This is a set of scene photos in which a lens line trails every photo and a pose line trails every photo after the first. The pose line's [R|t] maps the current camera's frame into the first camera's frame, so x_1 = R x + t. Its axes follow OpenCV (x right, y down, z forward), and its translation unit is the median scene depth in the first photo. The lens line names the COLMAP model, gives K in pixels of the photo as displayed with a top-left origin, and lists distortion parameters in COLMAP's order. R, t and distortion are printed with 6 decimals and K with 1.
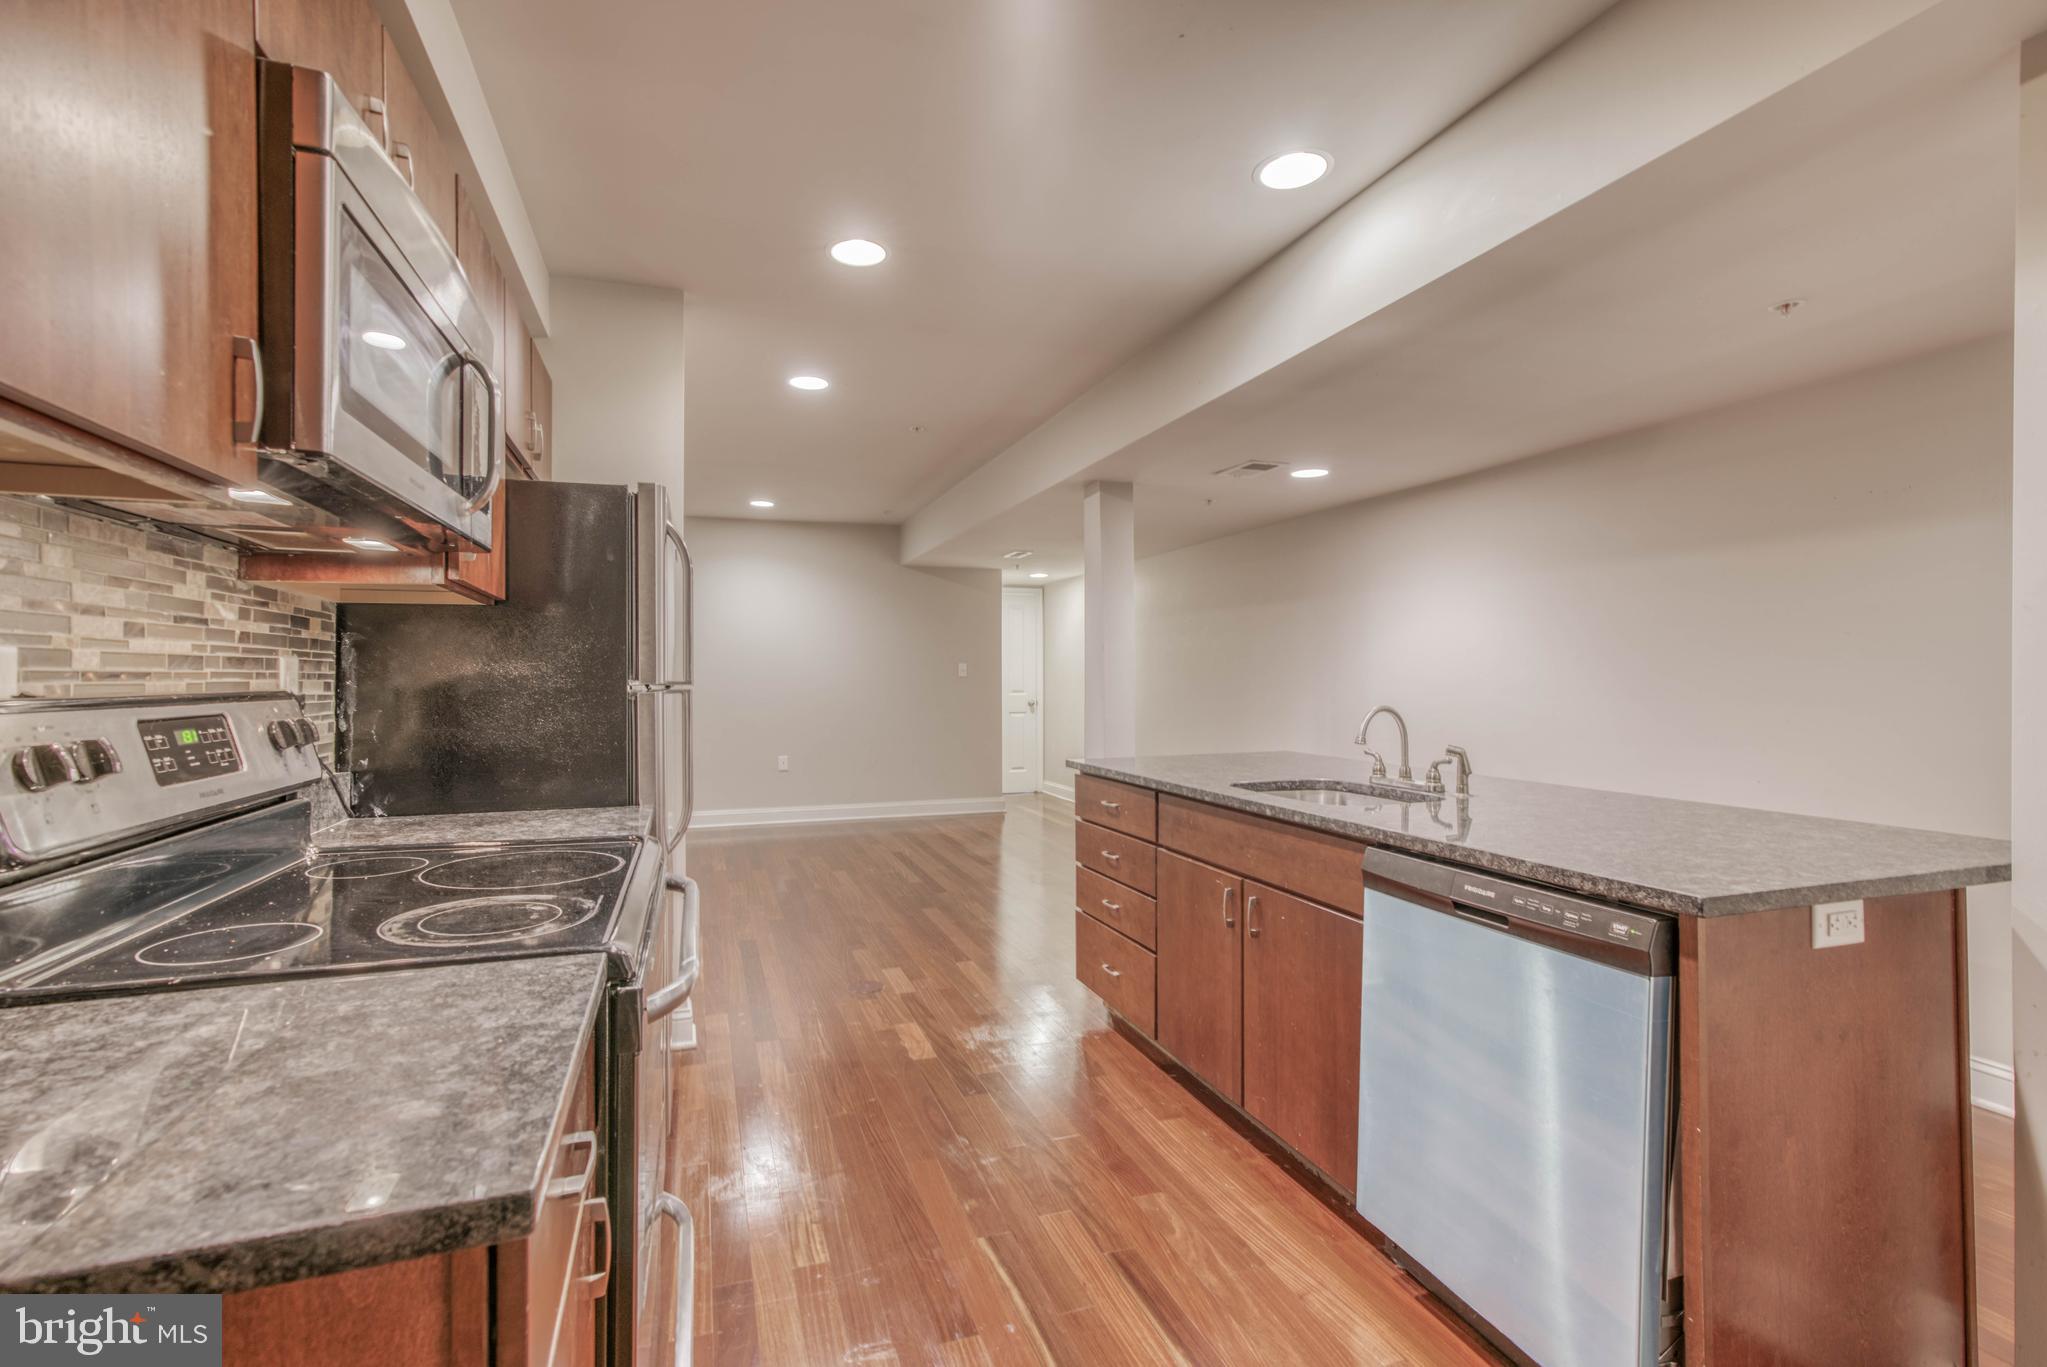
lens RADIAL K [[934.4, 0, 1011.7], [0, 934.4, 679.4], [0, 0, 1]] dist [-0.012907, 0.011650]
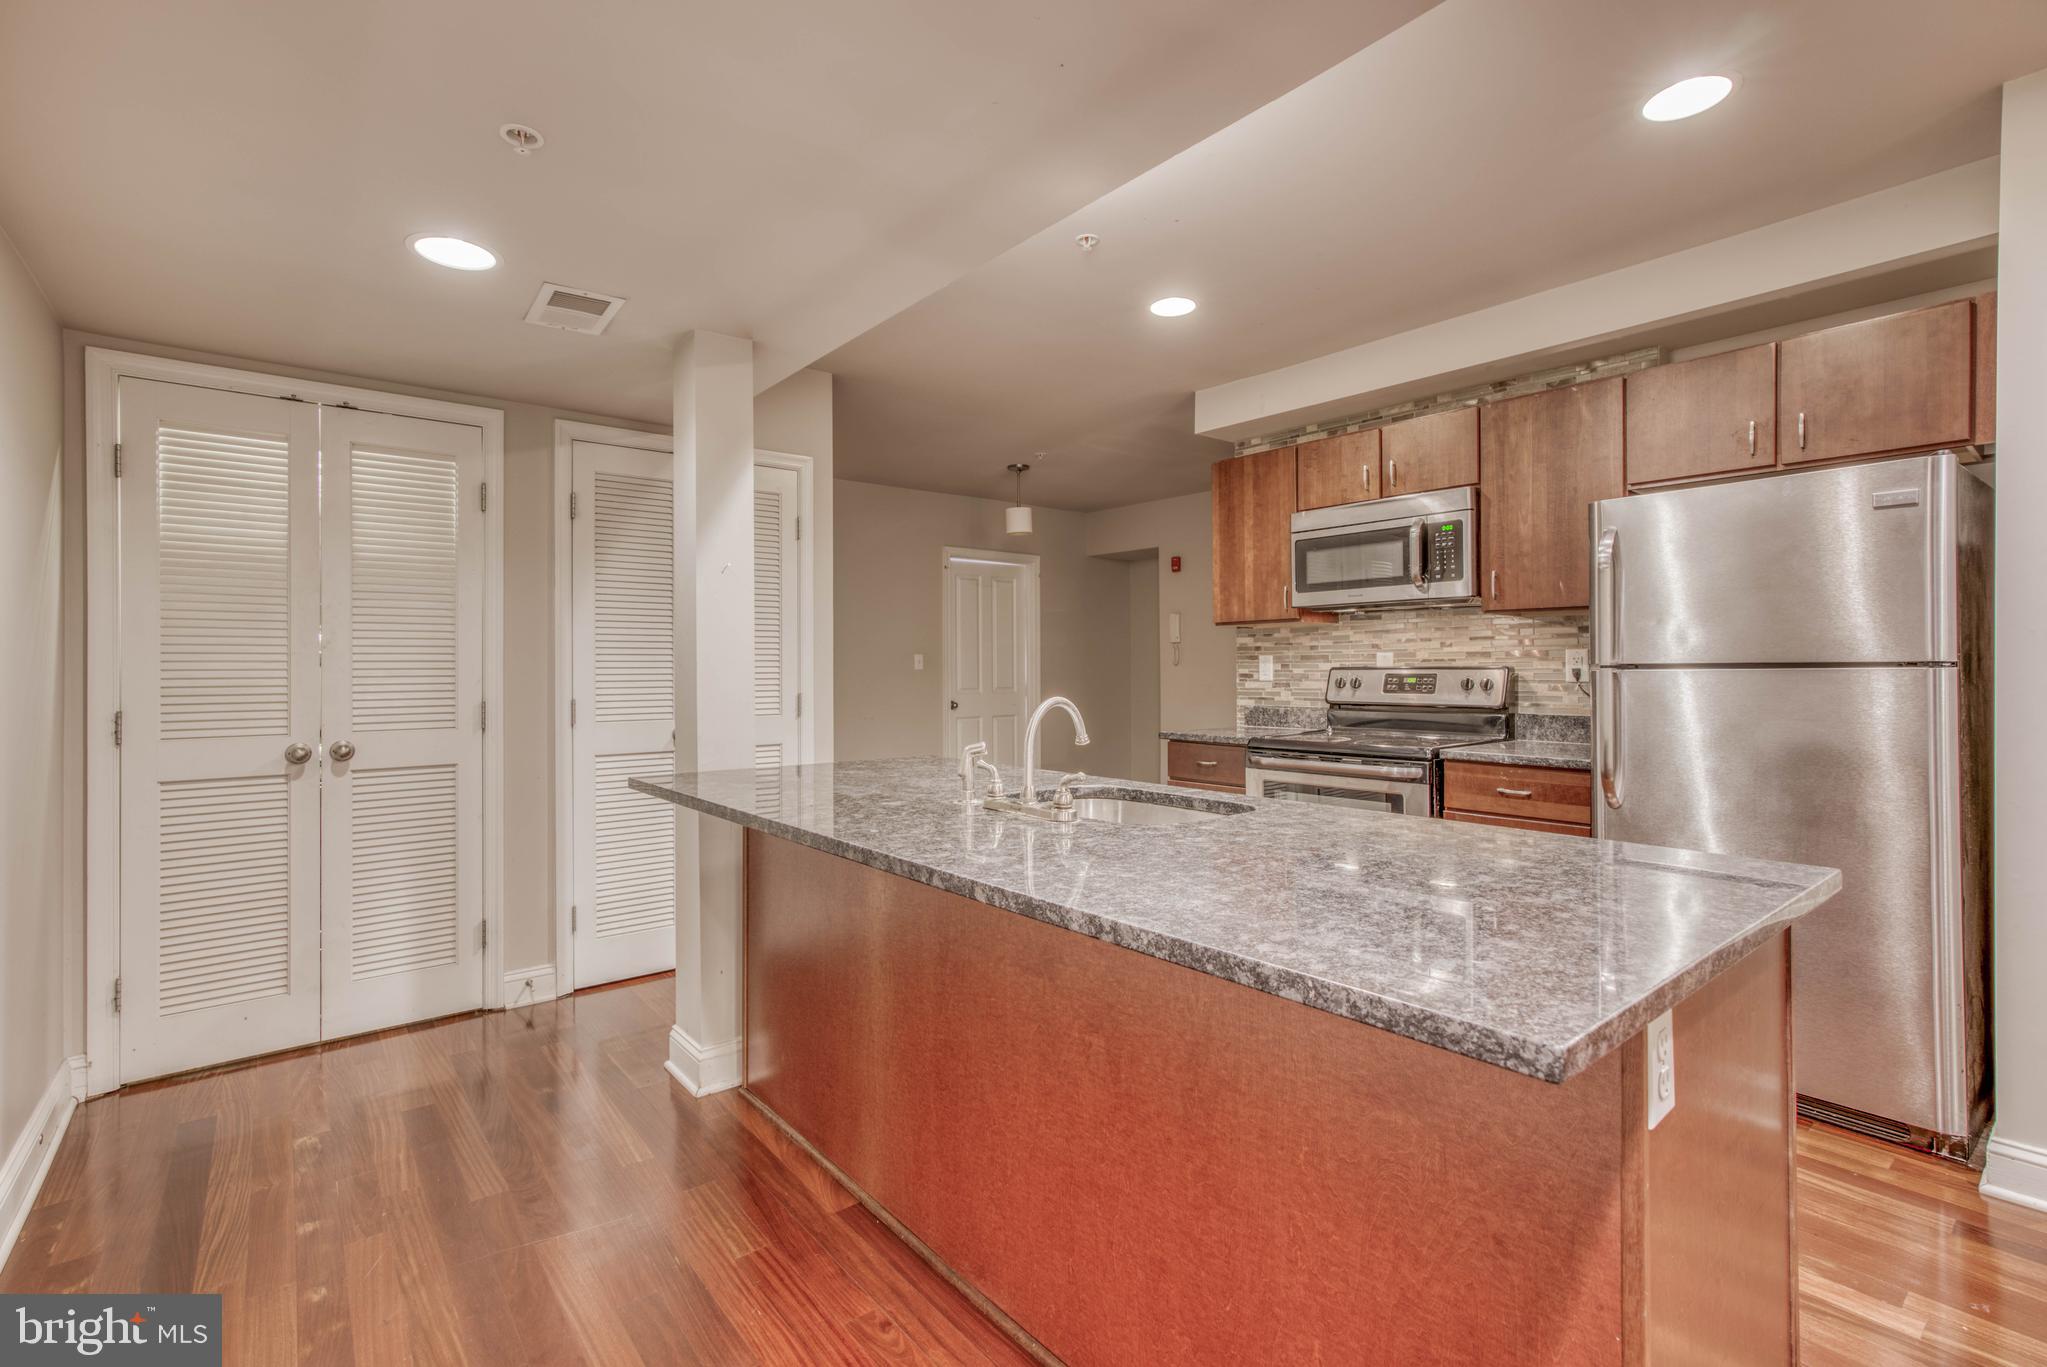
lens RADIAL K [[934.4, 0, 1015.6], [0, 934.4, 665.6], [0, 0, 1]] dist [-0.012907, 0.011650]
pose [[-0.941355, 0.007814, -0.337327, 0.885905], [0.007171, 0.999969, 0.003153, -0.003683], [0.337341, 0.000549, -0.941382, 2.228338]]
